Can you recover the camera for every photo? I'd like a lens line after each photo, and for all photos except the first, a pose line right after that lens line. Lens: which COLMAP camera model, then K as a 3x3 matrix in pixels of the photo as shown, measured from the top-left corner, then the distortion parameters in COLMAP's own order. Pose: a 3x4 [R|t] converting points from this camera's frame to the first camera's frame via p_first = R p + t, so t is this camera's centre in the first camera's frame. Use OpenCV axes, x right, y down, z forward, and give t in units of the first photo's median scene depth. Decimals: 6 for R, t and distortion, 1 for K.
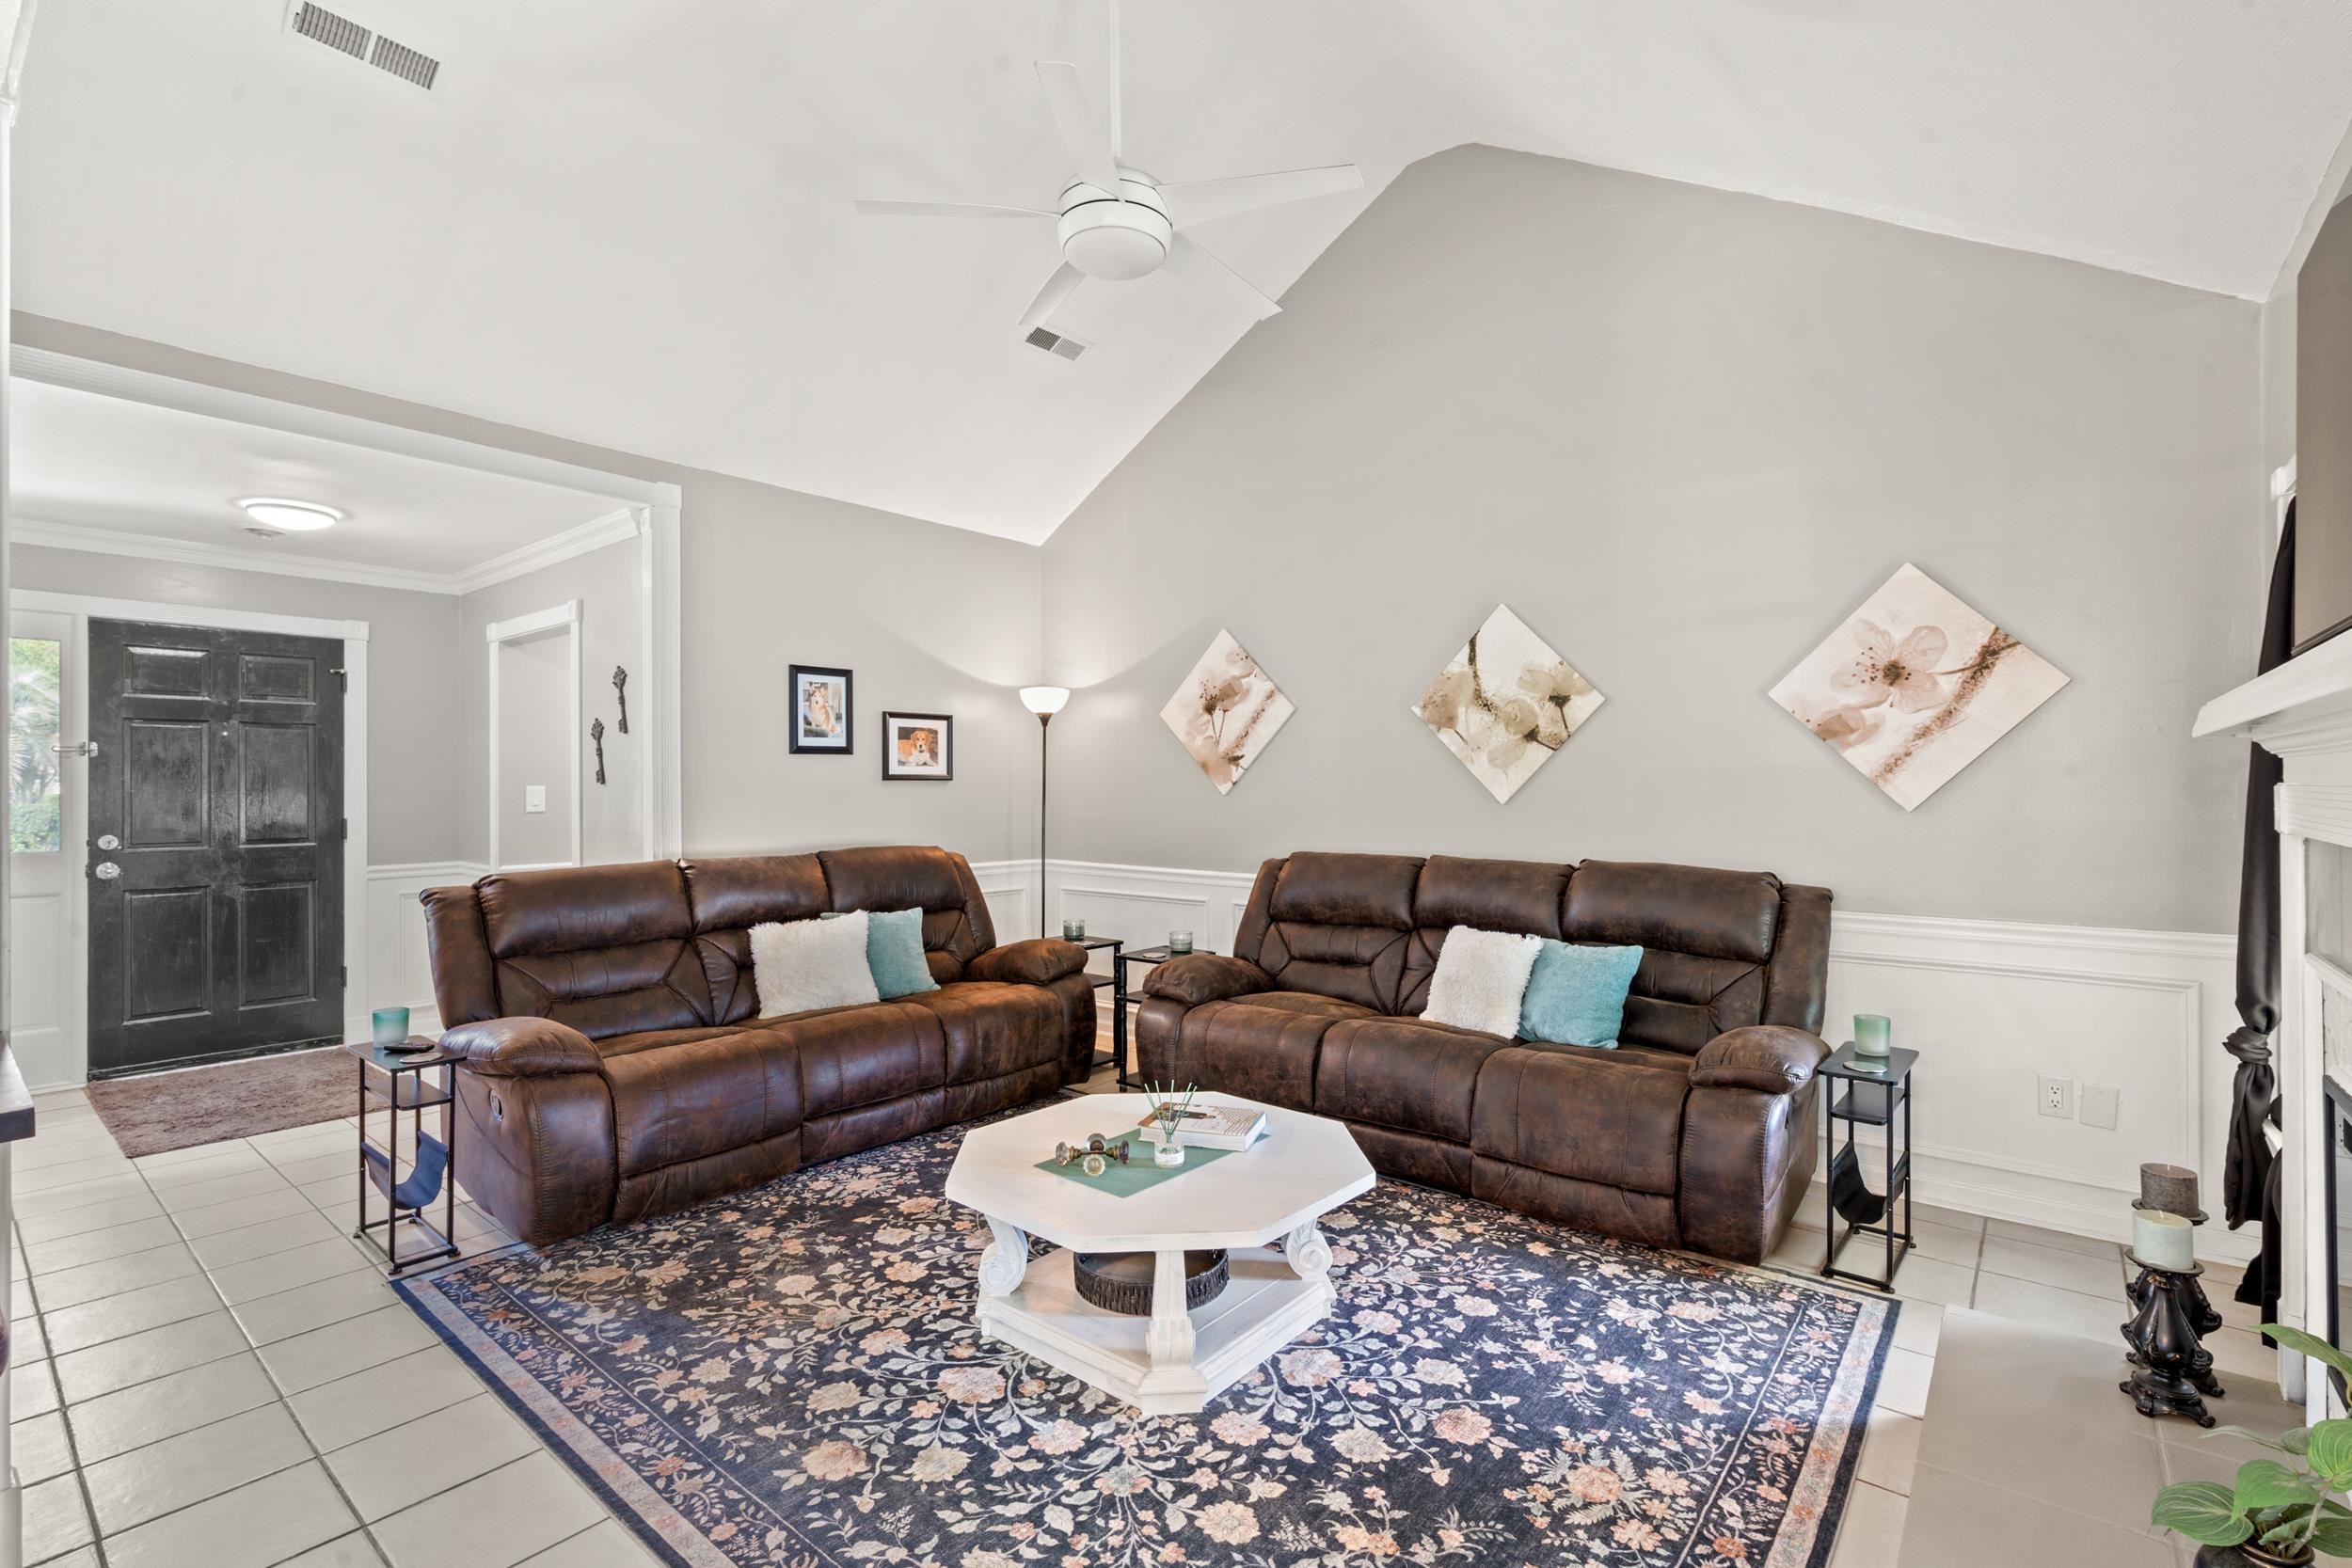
lens RADIAL K [[1071.1, 0, 1180.2], [0, 1071.1, 796.7], [0, 0, 1]] dist [-0.001636, 0.000028]
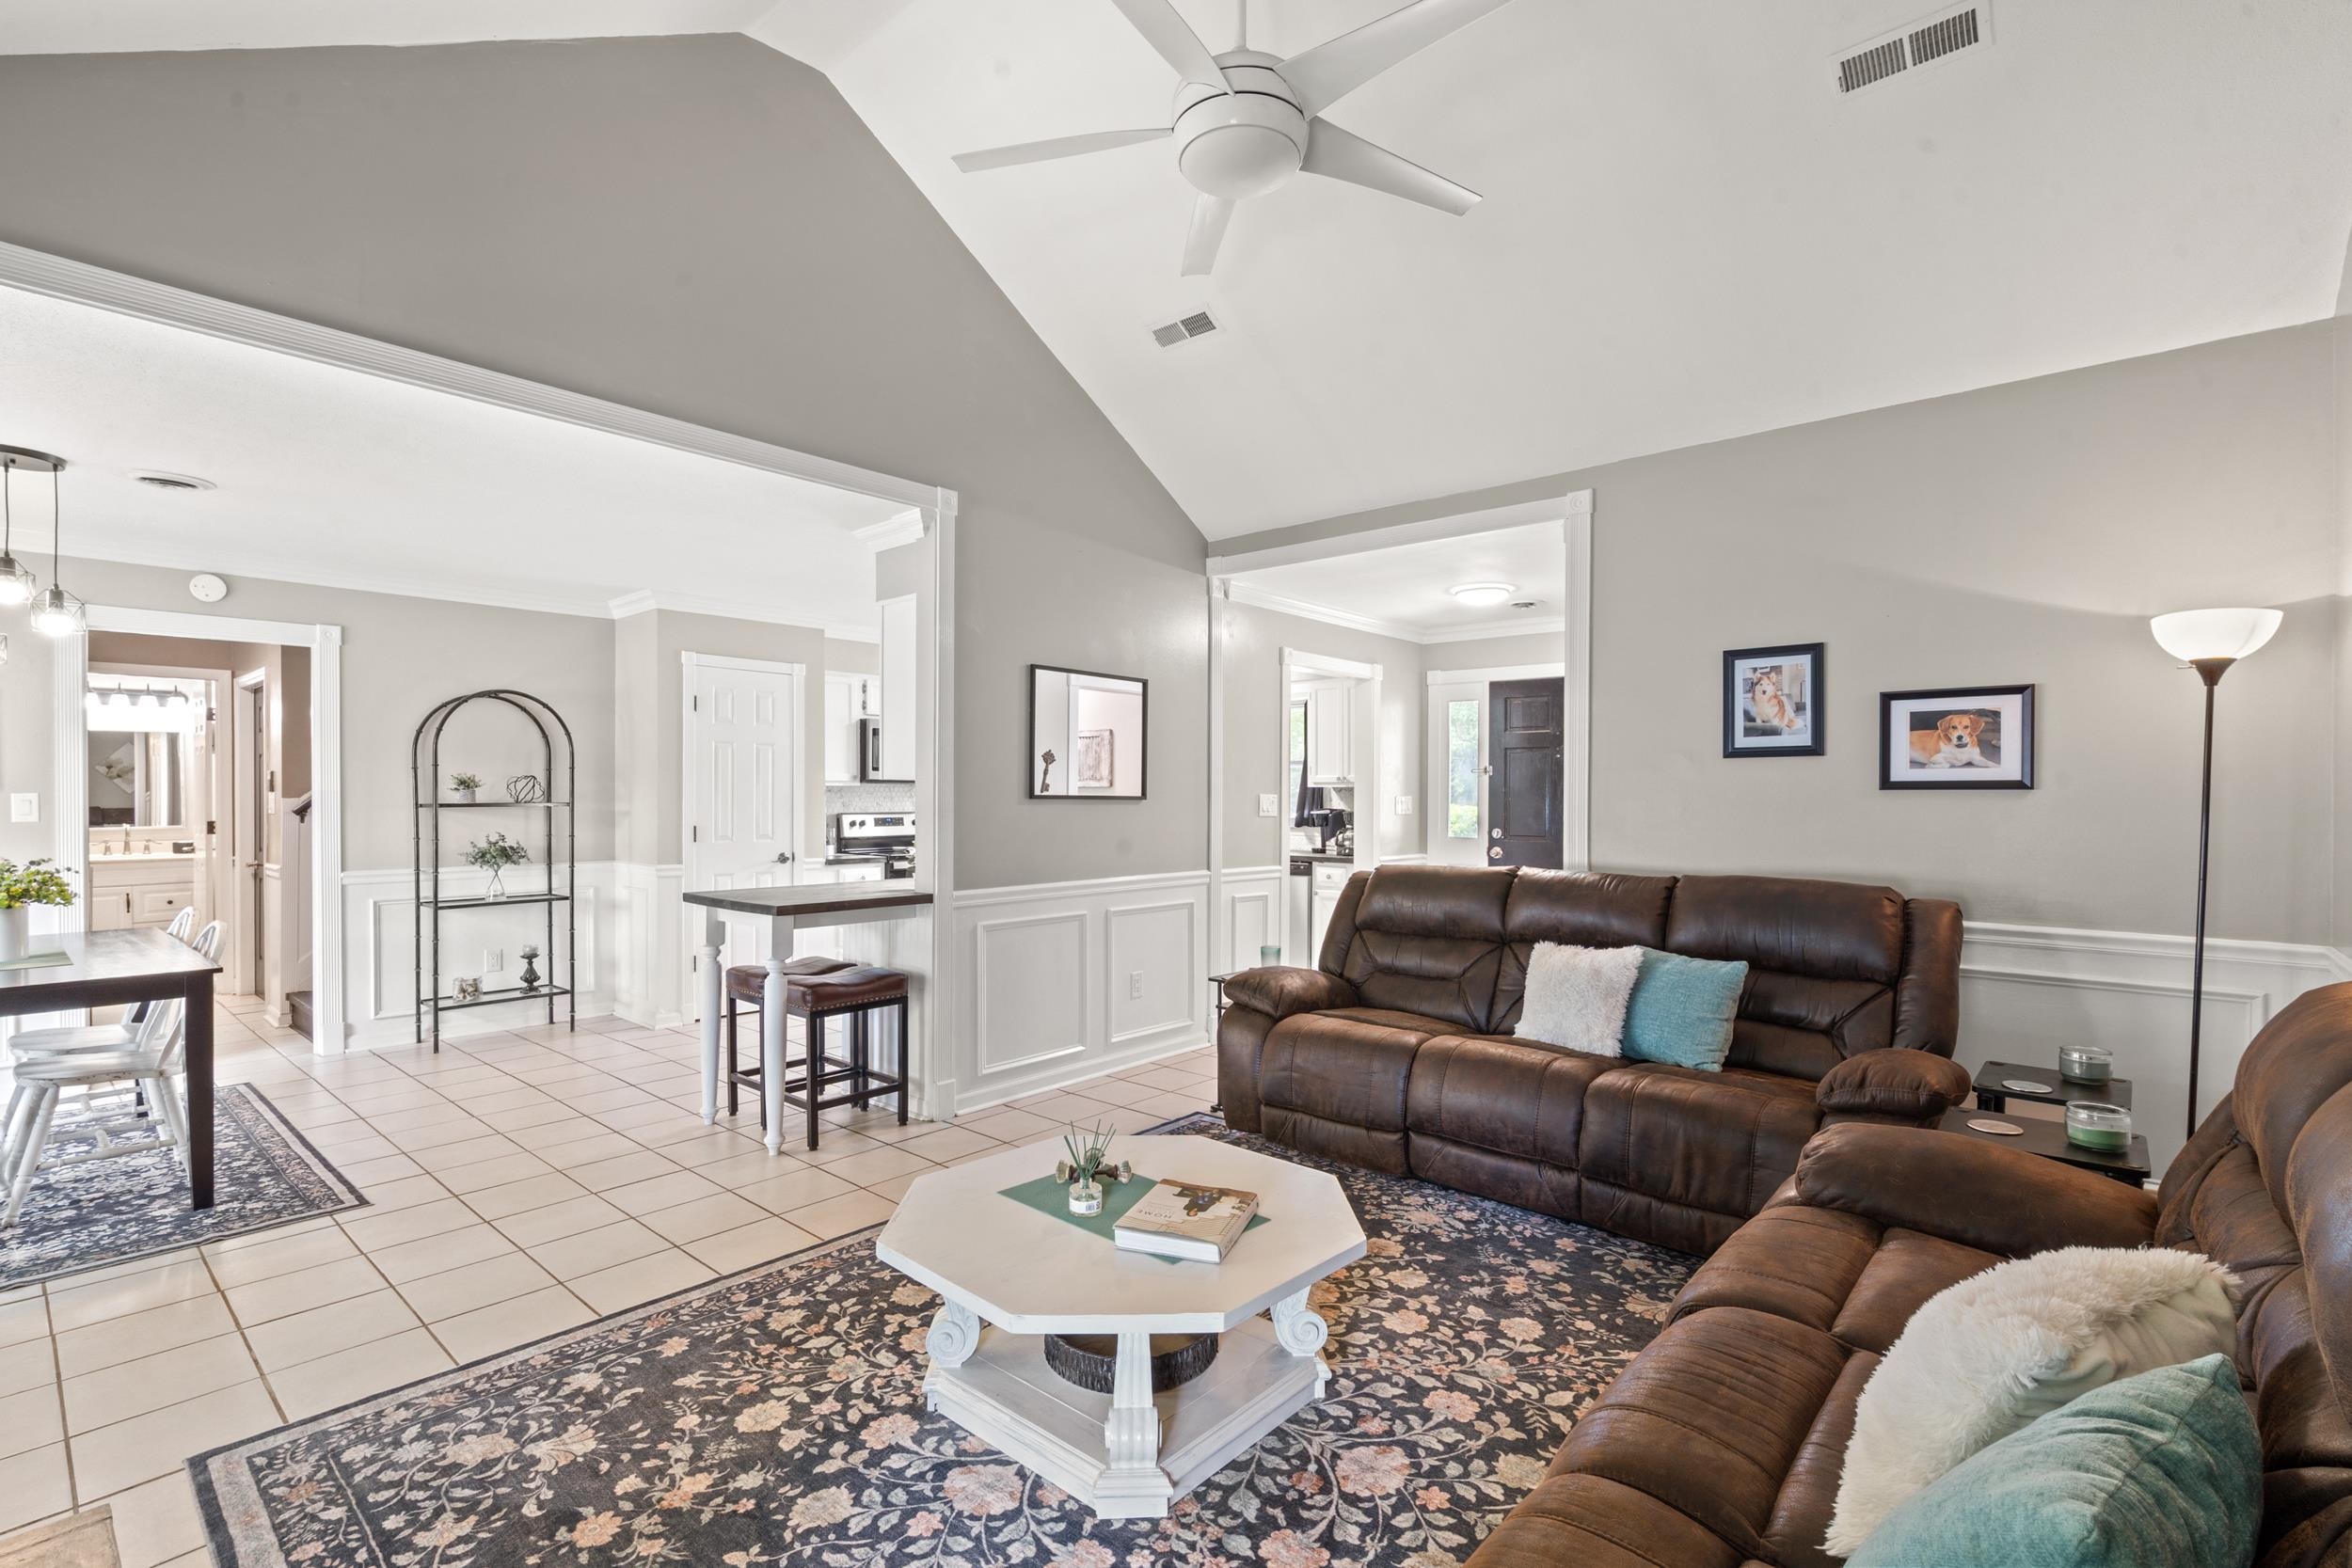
lens RADIAL K [[1071.1, 0, 1169.0], [0, 1071.1, 770.6], [0, 0, 1]] dist [-0.001636, 0.000028]
pose [[-0.044844, -0.019536, -0.998803, 0.553494], [-0.010627, 0.999762, -0.019078, -0.010686], [0.998937, 0.009759, -0.045041, 0.673886]]
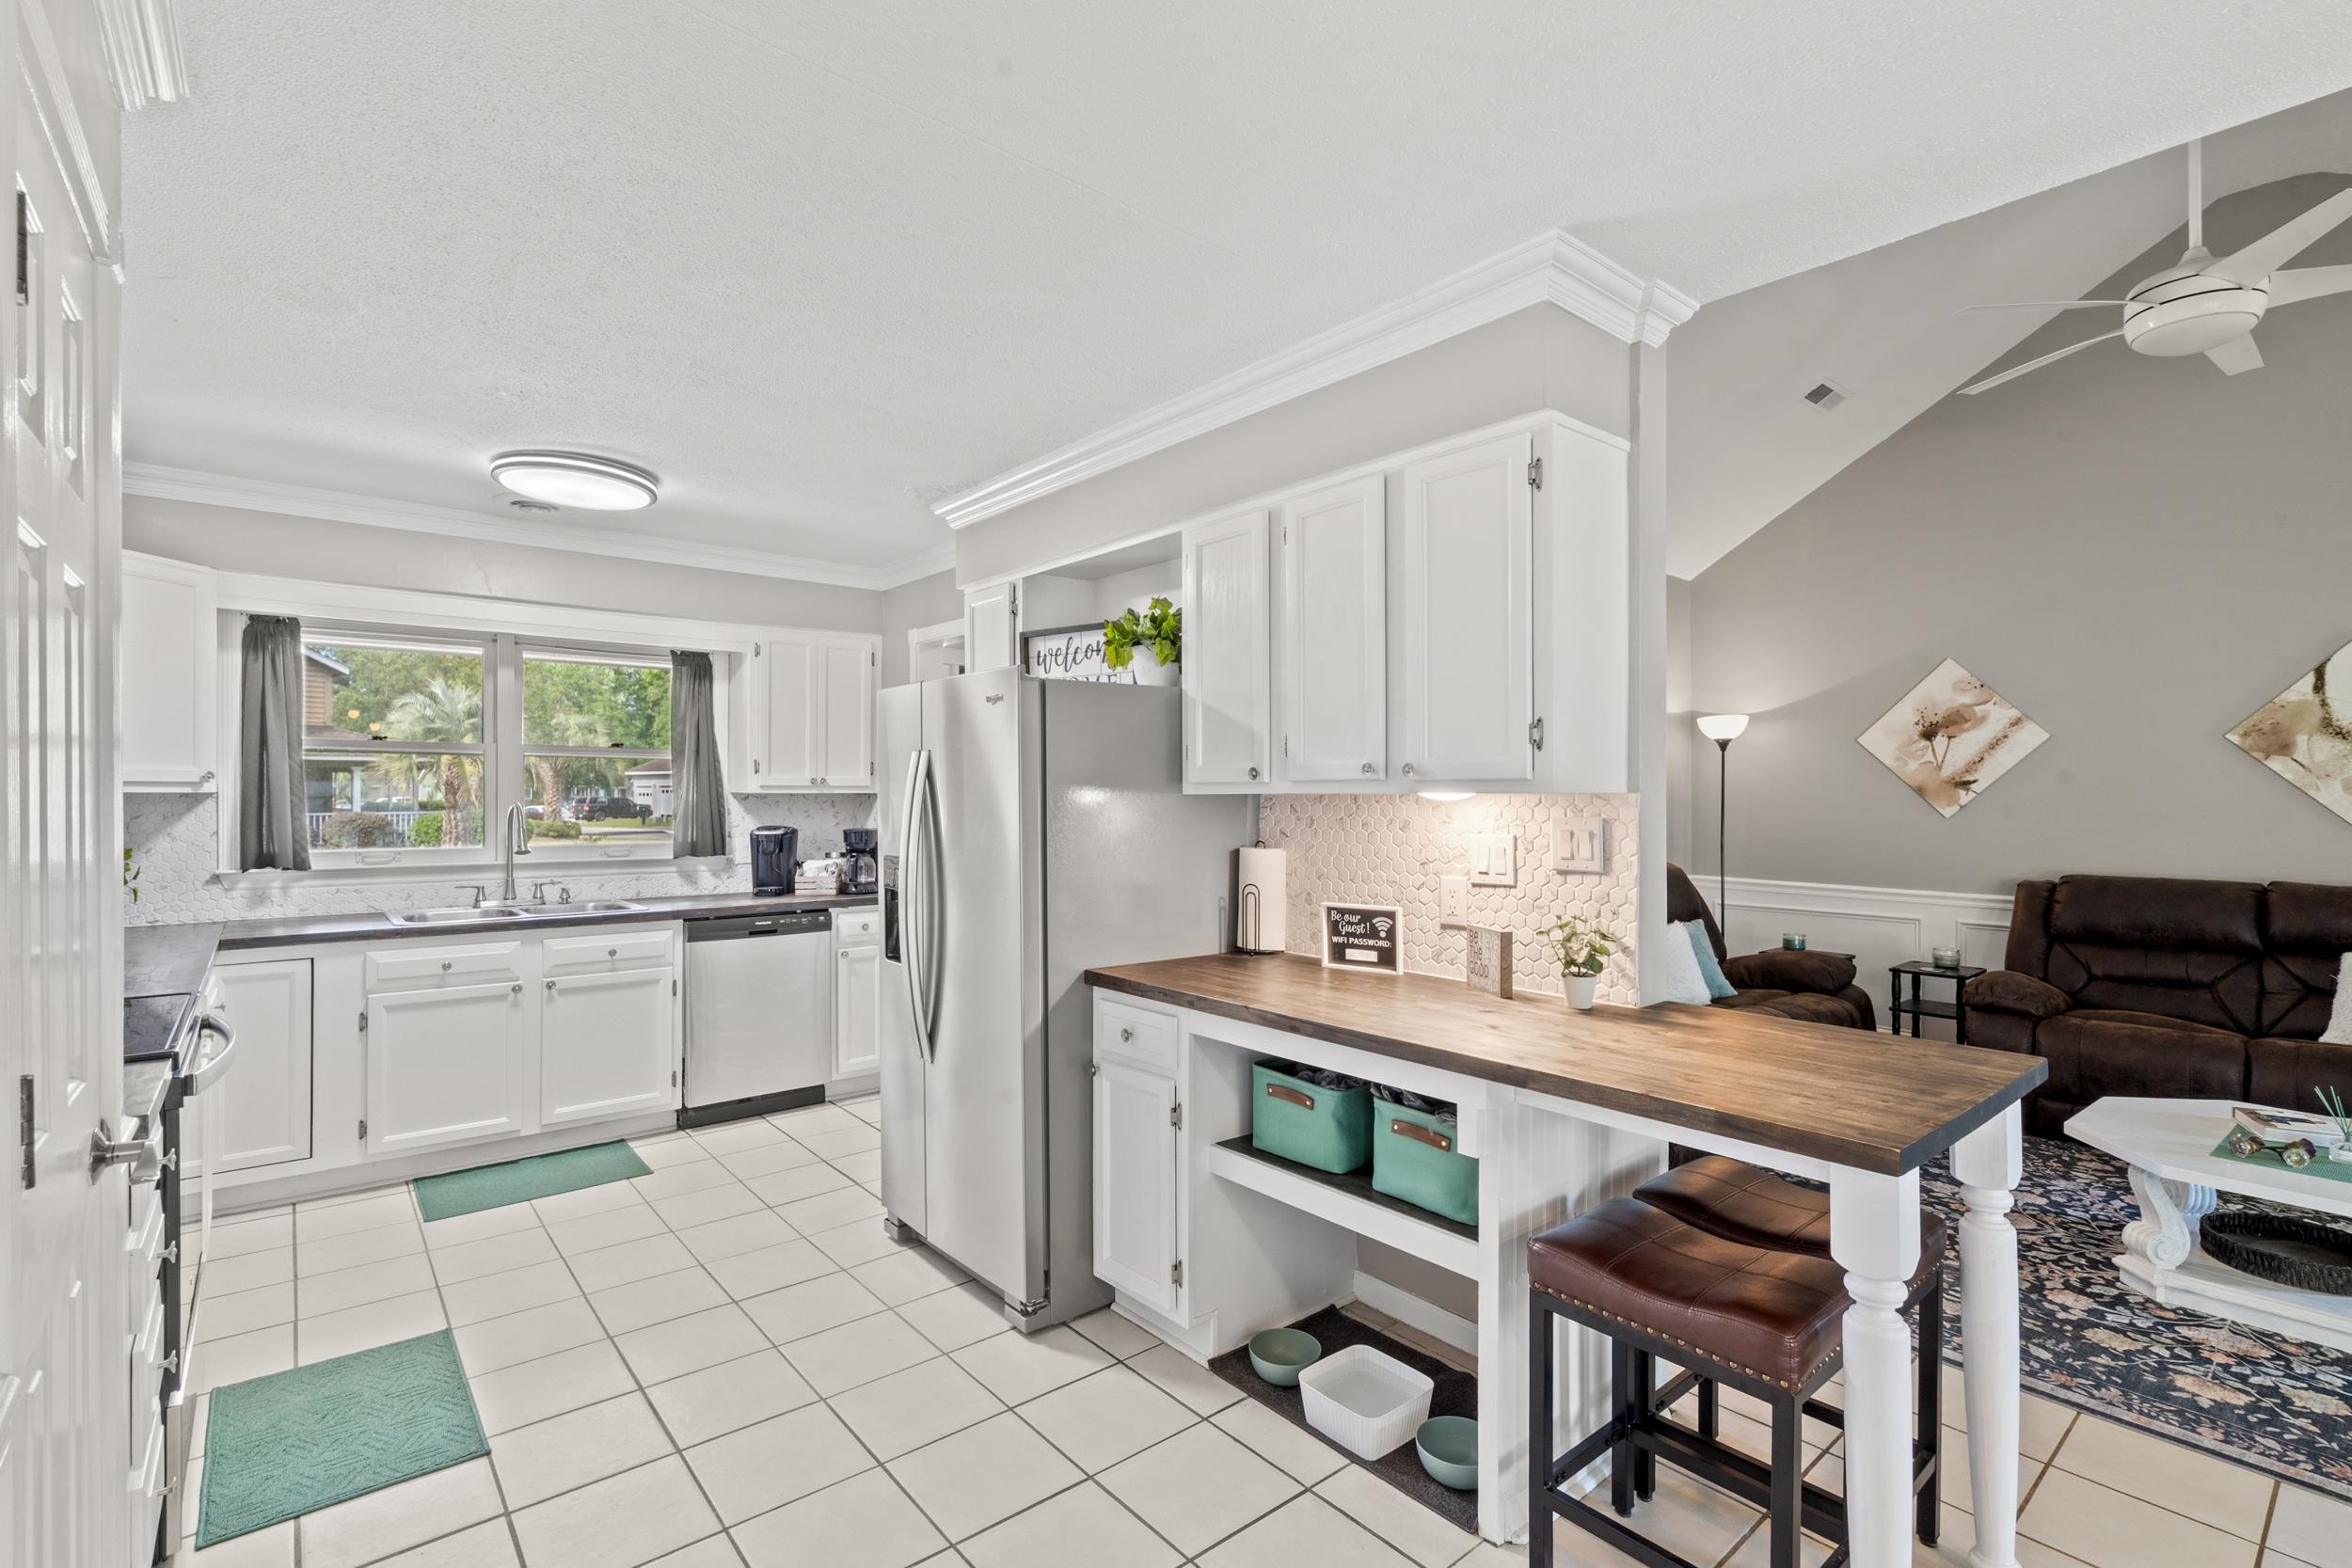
lens RADIAL K [[1071.1, 0, 1185.6], [0, 1071.1, 800.4], [0, 0, 1]] dist [-0.001636, 0.000028]
pose [[0.983454, 0.006668, -0.181033, -0.601783], [-0.008254, 0.999934, -0.008004, -0.005700], [0.180968, 0.009366, 0.983444, -0.182912]]
